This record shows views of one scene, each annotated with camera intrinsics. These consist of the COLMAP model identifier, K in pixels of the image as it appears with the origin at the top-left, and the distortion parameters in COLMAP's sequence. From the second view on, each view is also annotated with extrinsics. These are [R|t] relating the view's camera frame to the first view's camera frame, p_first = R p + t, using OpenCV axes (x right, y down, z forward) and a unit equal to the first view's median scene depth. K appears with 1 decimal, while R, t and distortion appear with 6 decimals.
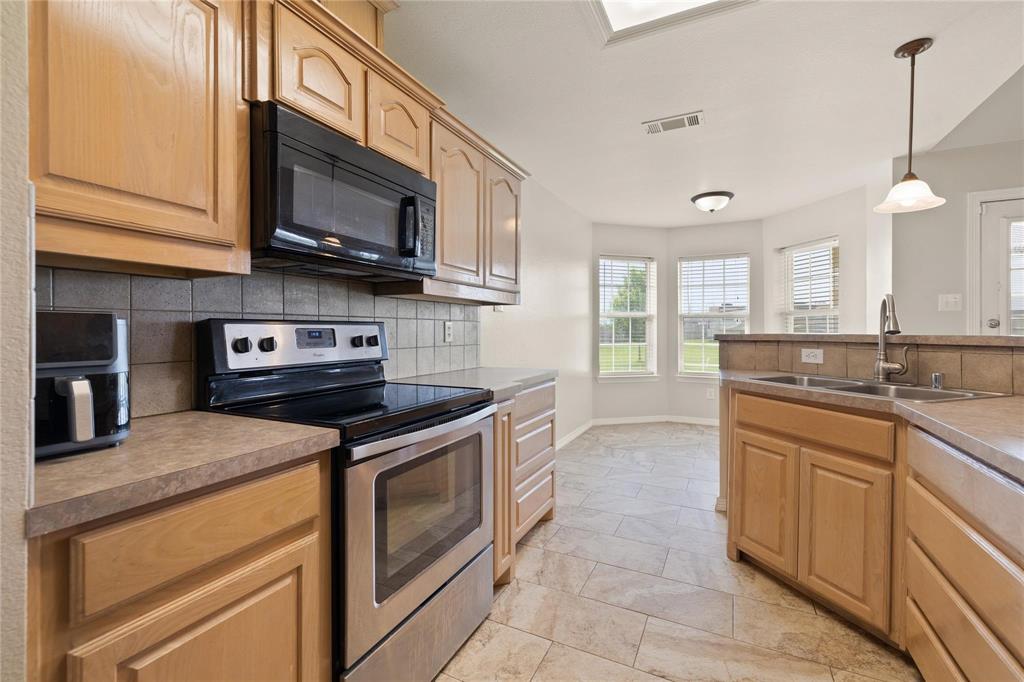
lens RADIAL K [[438.0, 0, 515.4], [0, 438.0, 329.0], [0, 0, 1]] dist [-0.001488, -0.000107]
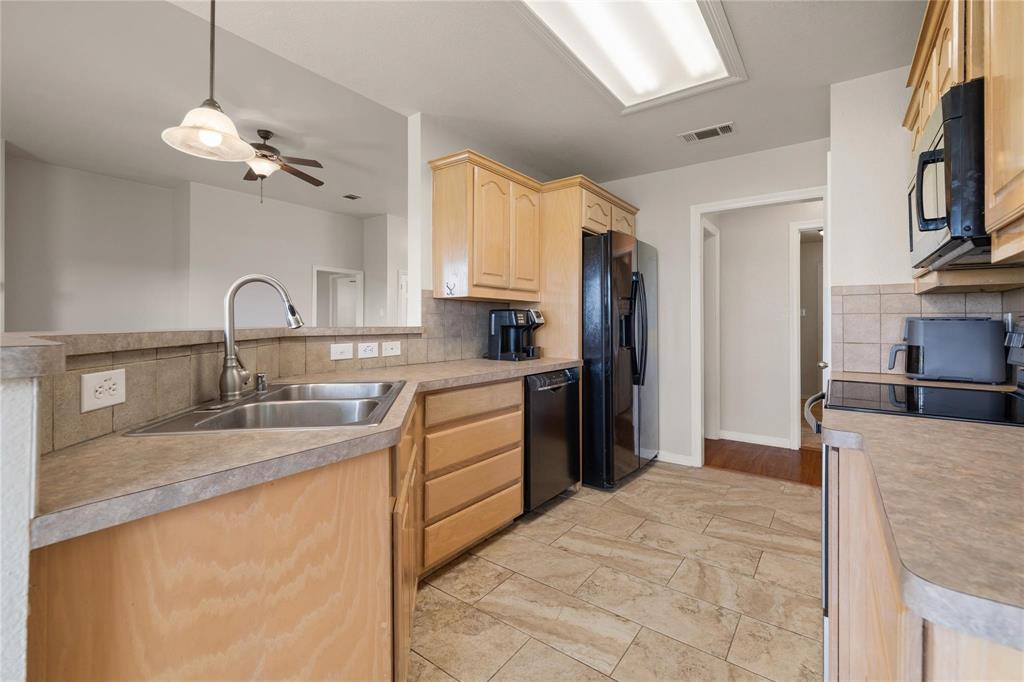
lens RADIAL K [[438.0, 0, 514.7], [0, 438.0, 315.7], [0, 0, 1]] dist [-0.001488, -0.000107]
pose [[-0.984984, -0.001515, 0.172641, 0.262053], [-0.004759, 0.999820, -0.018377, 0.001010], [-0.172582, -0.018923, -0.984813, 1.429683]]
